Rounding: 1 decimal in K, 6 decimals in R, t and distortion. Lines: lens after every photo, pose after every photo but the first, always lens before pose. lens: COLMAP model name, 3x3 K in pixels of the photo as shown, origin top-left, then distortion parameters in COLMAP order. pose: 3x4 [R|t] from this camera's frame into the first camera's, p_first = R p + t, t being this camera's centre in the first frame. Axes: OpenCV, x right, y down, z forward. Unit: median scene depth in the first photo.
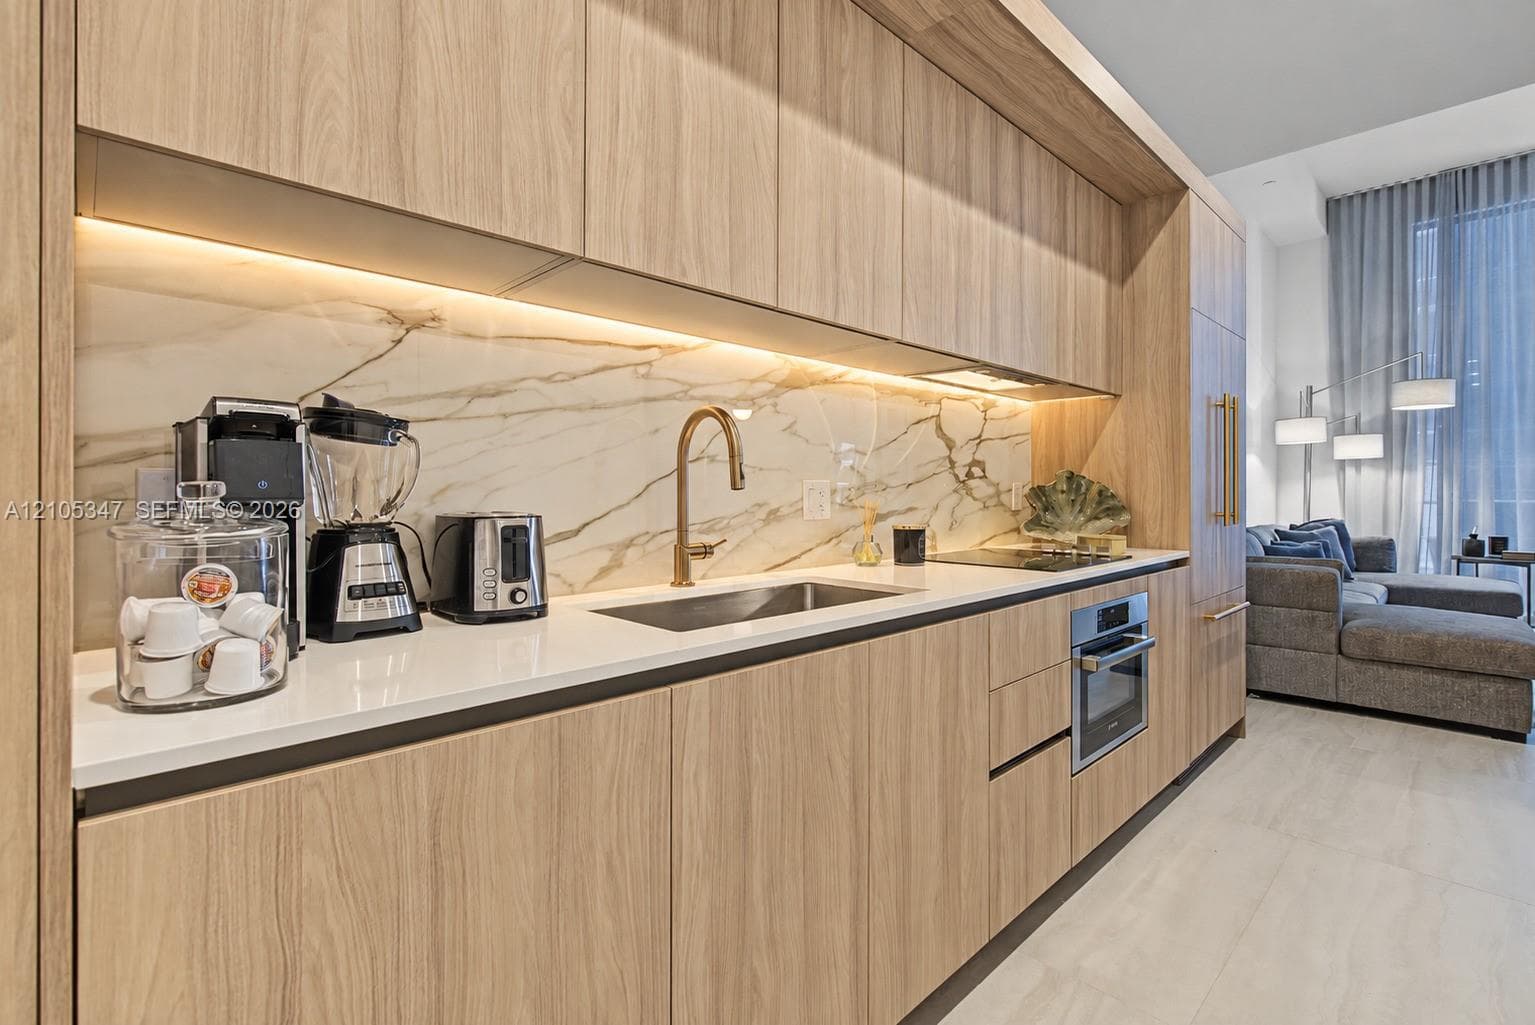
lens RADIAL K [[705.2, 0, 766.6], [0, 705.2, 497.9], [0, 0, 1]] dist [-0.000856, 0.000302]
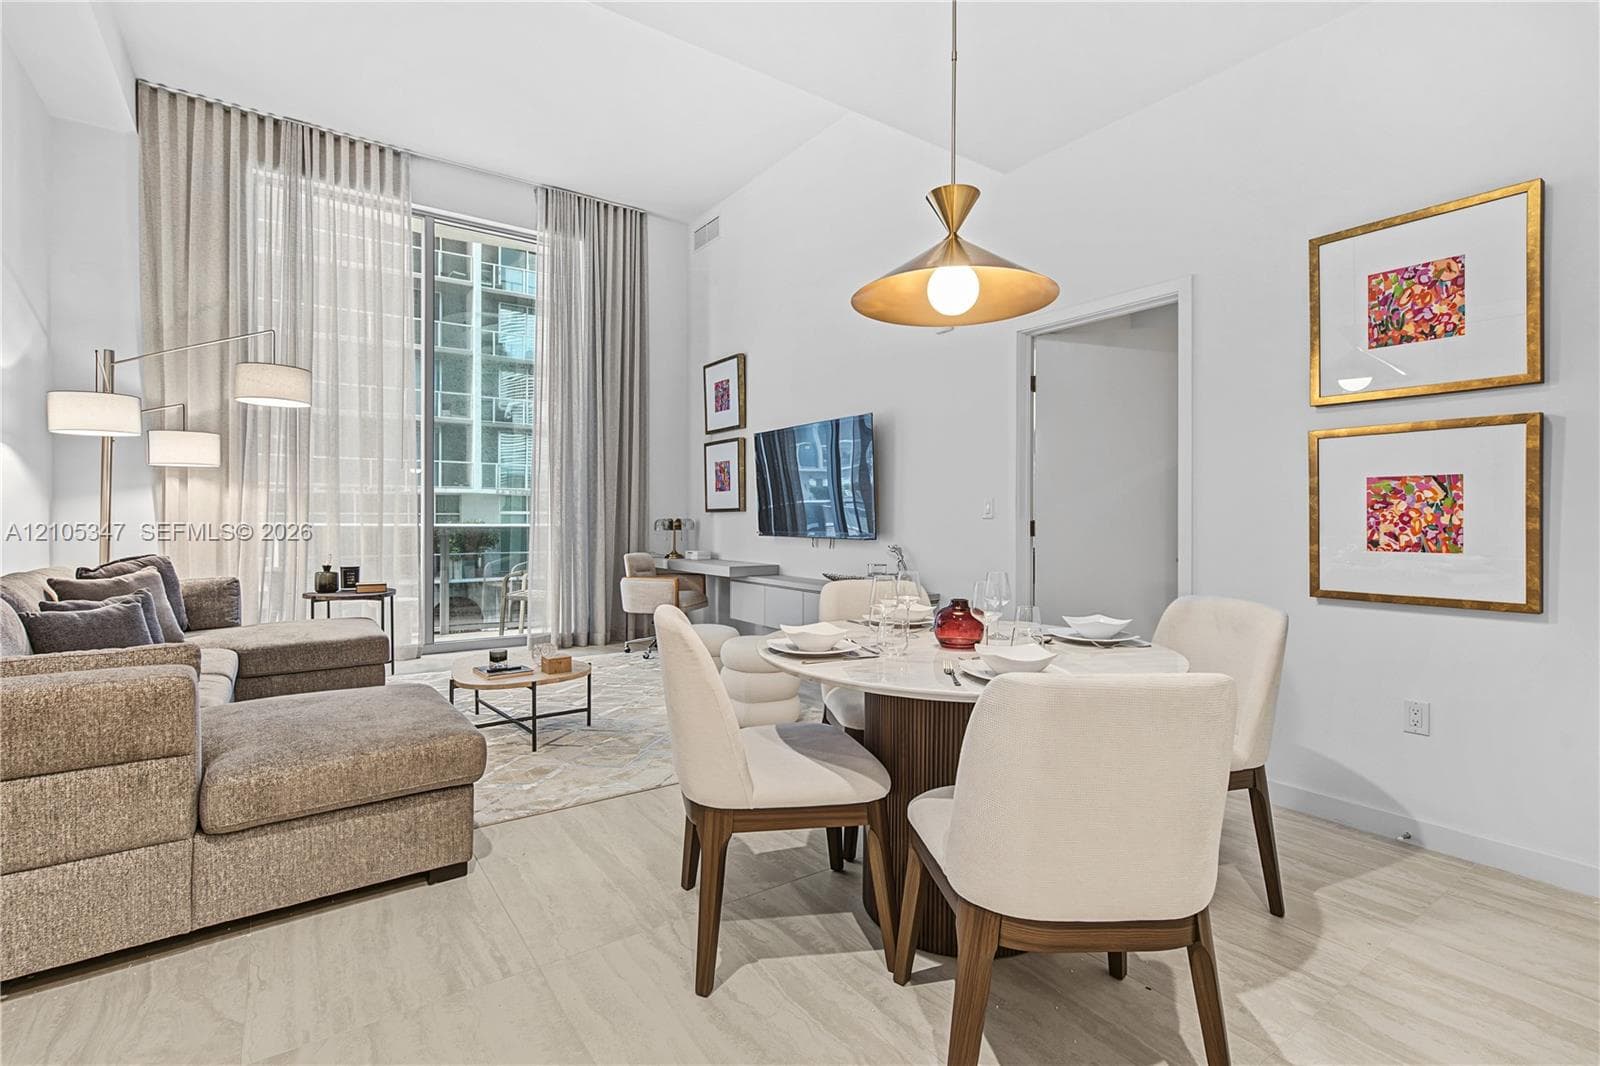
lens RADIAL K [[735.0, 0, 799.1], [0, 735.0, 517.8], [0, 0, 1]] dist [-0.000856, 0.000302]
pose [[0.148161, 0.001799, 0.988962, 0.214219], [0.002838, 0.999993, -0.002244, -0.000846], [-0.988959, 0.003139, 0.148155, 0.297872]]
